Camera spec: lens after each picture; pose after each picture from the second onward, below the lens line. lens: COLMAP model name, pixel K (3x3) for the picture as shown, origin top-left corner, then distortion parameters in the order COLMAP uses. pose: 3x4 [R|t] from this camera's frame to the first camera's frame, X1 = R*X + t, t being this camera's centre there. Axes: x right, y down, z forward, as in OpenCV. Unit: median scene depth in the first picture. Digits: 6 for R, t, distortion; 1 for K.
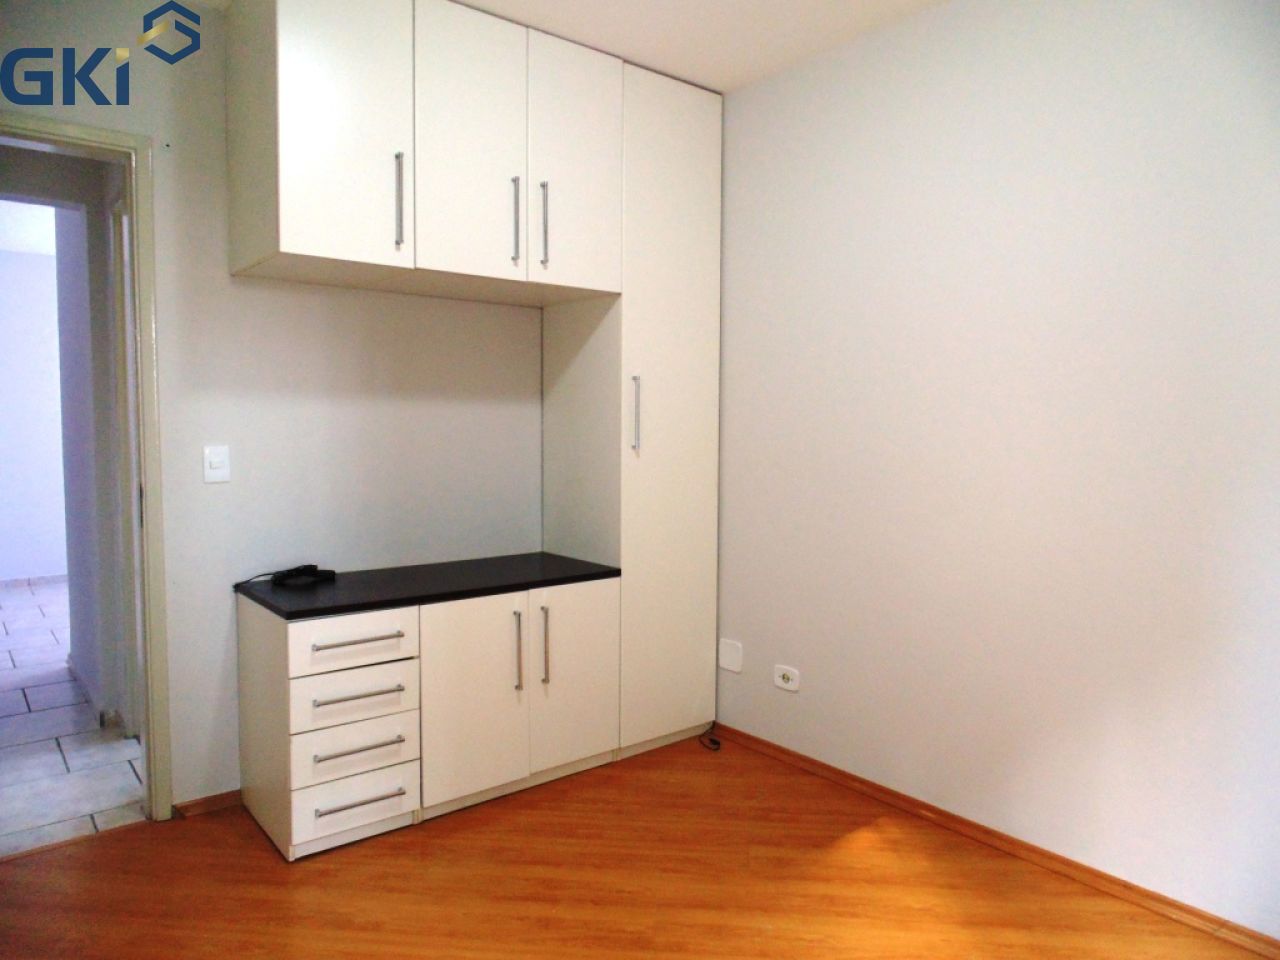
lens RADIAL K [[857.0, 0, 641.6], [0, 857.0, 479.6], [0, 0, 1]] dist [-0.010853, 0.000781]
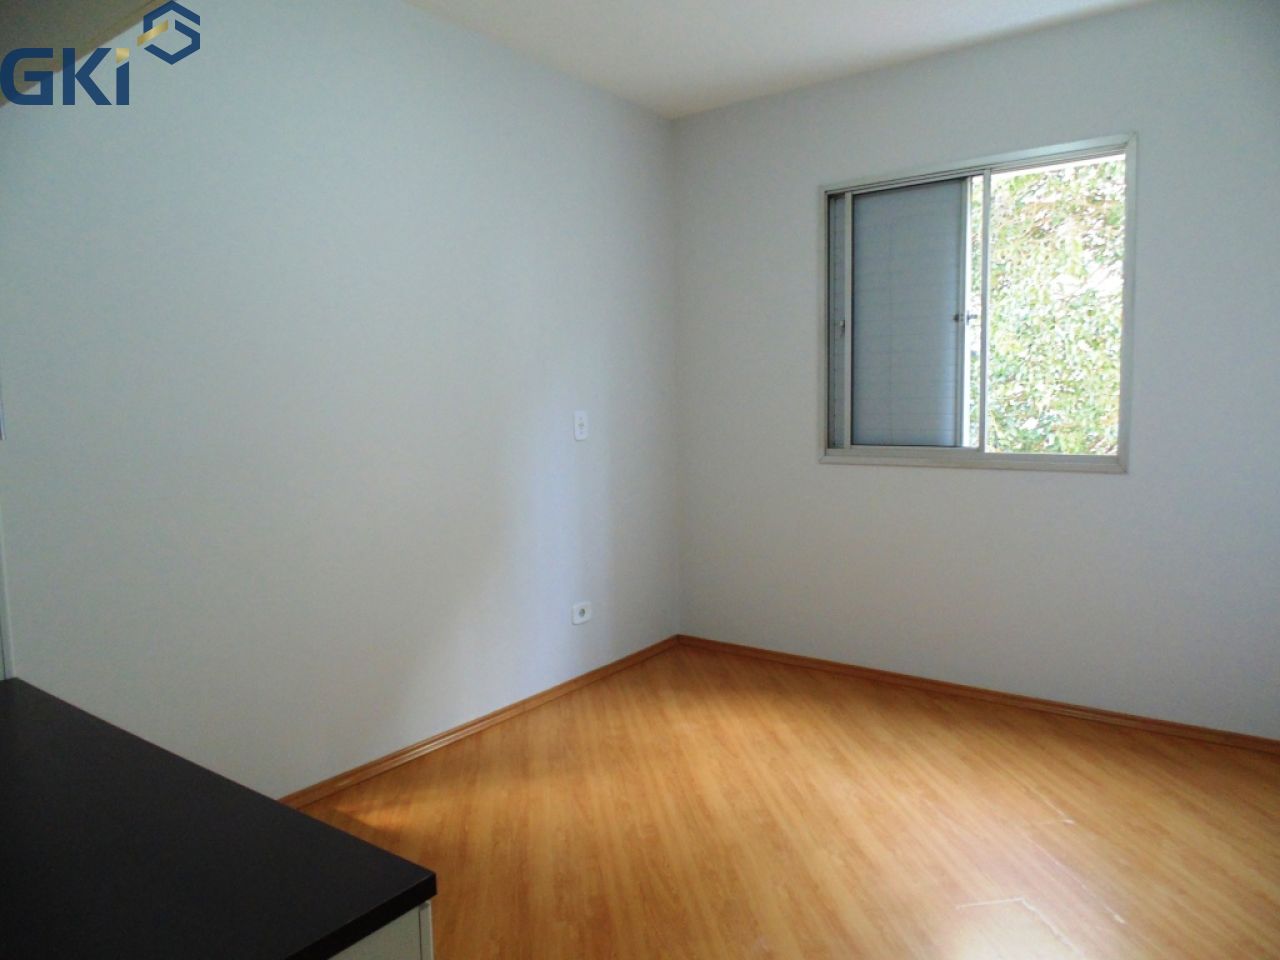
lens RADIAL K [[857.0, 0, 641.4], [0, 857.0, 477.6], [0, 0, 1]] dist [-0.010853, 0.000781]
pose [[-0.255435, -0.087197, 0.962886, -0.856288], [0.073896, 0.991251, 0.109368, -0.063861], [-0.963998, 0.099090, -0.246757, 1.072295]]
